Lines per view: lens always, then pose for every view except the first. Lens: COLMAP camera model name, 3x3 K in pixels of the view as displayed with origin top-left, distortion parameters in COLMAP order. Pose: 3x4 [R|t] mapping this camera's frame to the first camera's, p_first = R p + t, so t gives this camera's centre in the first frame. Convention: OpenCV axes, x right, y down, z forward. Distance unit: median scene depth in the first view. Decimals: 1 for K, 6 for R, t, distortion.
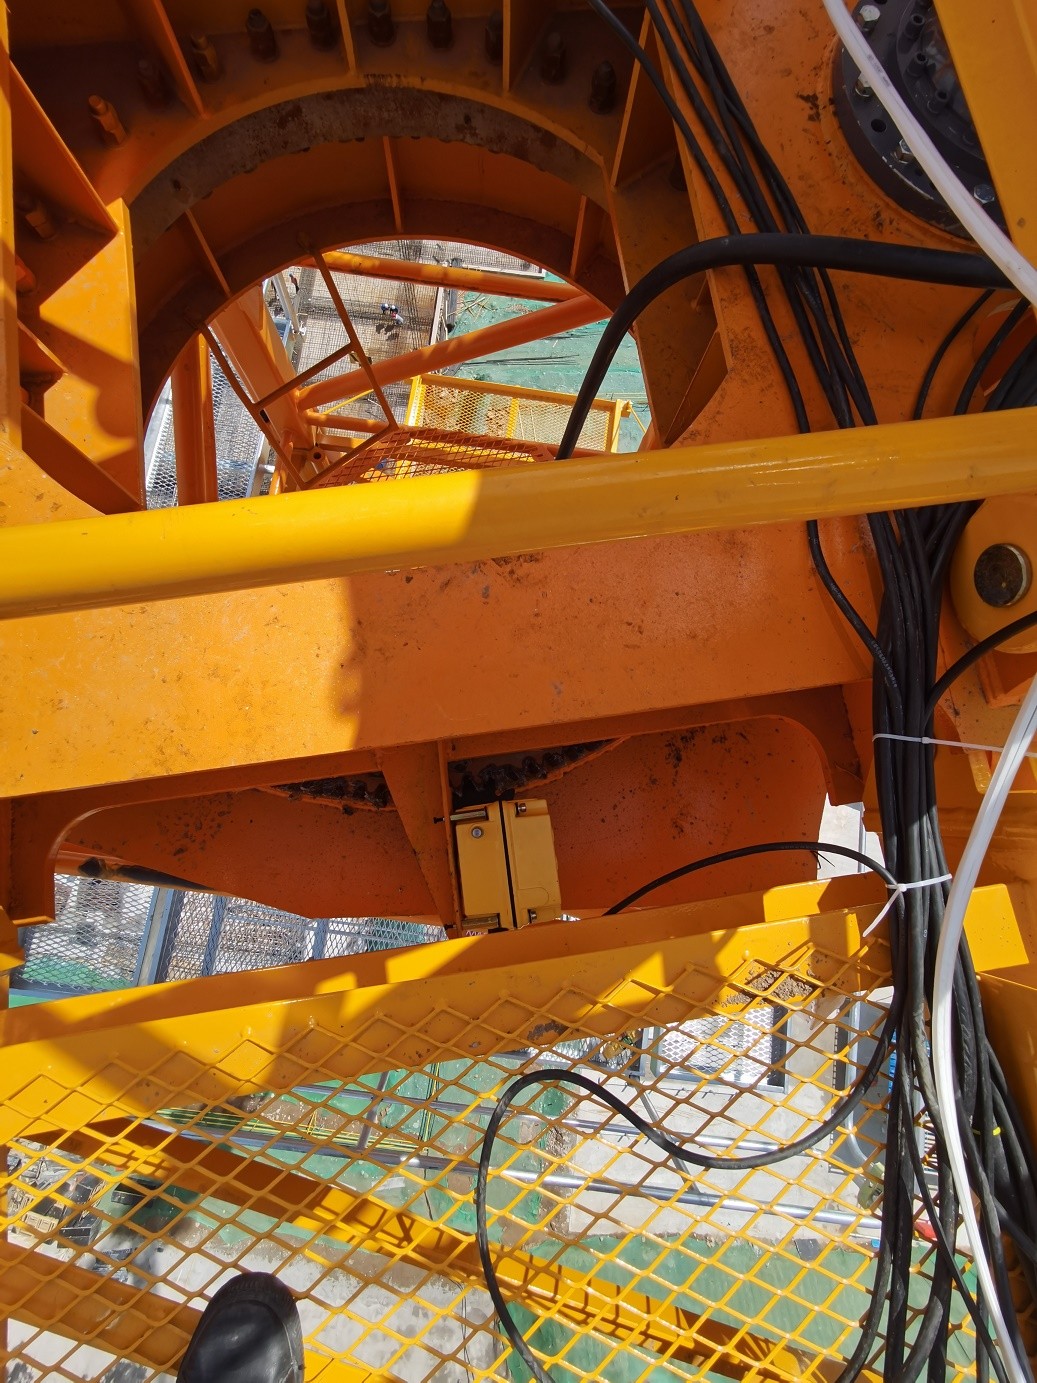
lens RADIAL K [[668.3, 0, 519.6], [0, 668.3, 689.2], [0, 0, 1]] dist [0.022056, -0.001131]
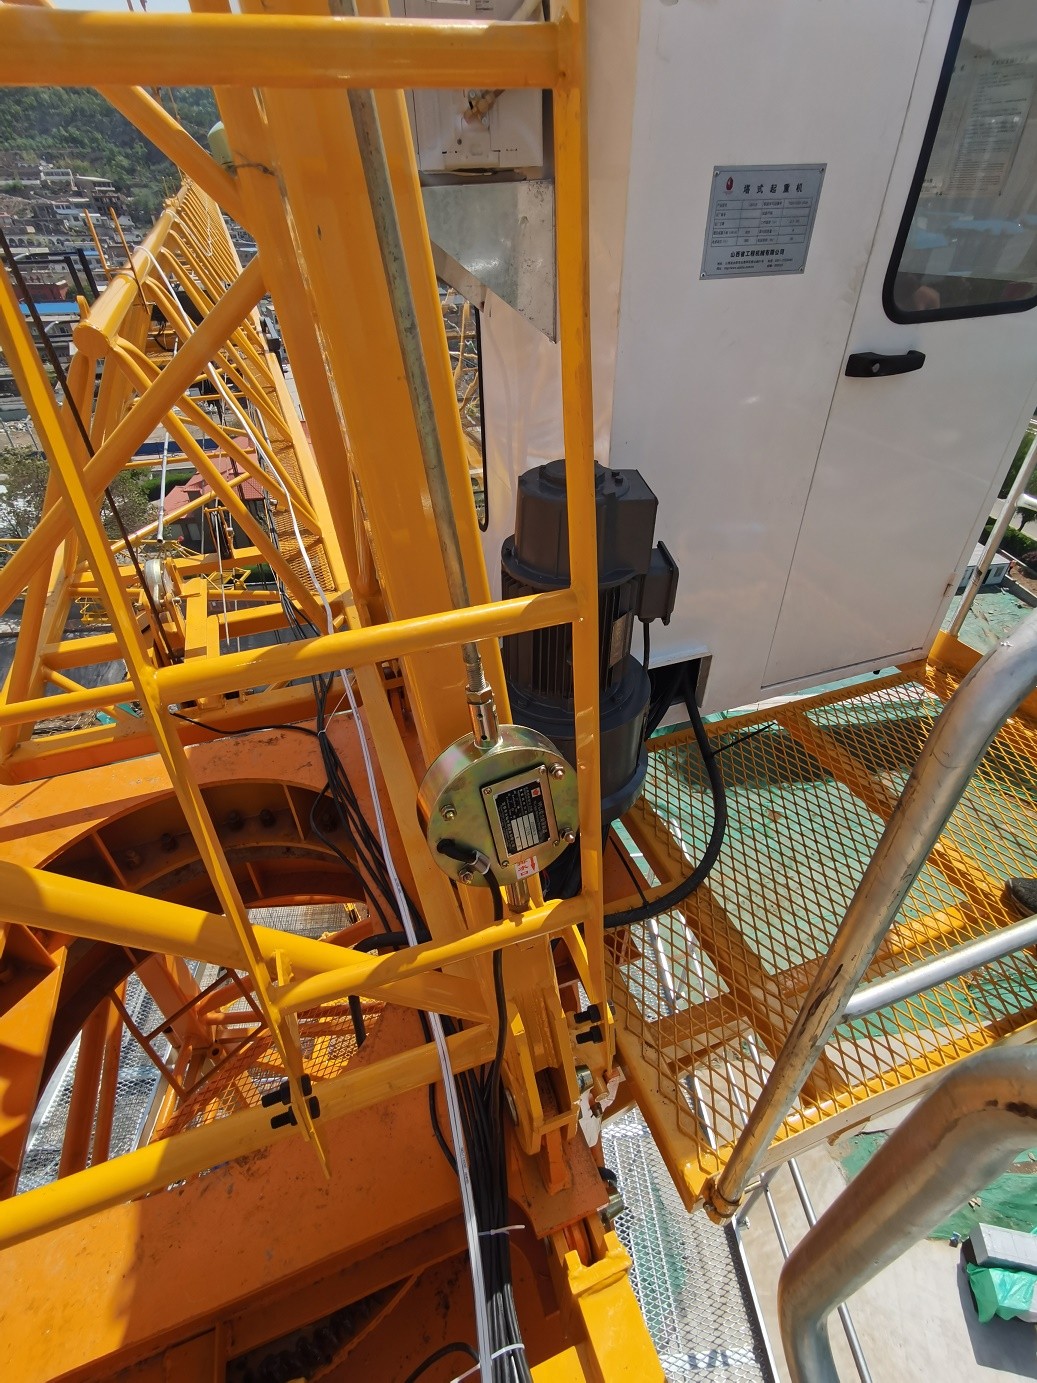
lens RADIAL K [[668.3, 0, 511.0], [0, 668.3, 689.7], [0, 0, 1]] dist [0.022056, -0.001131]
pose [[0.978717, -0.165482, 0.121362, 0.609154], [0.204418, 0.734096, -0.647546, 0.166529], [0.018066, 0.658573, 0.752300, -1.001695]]
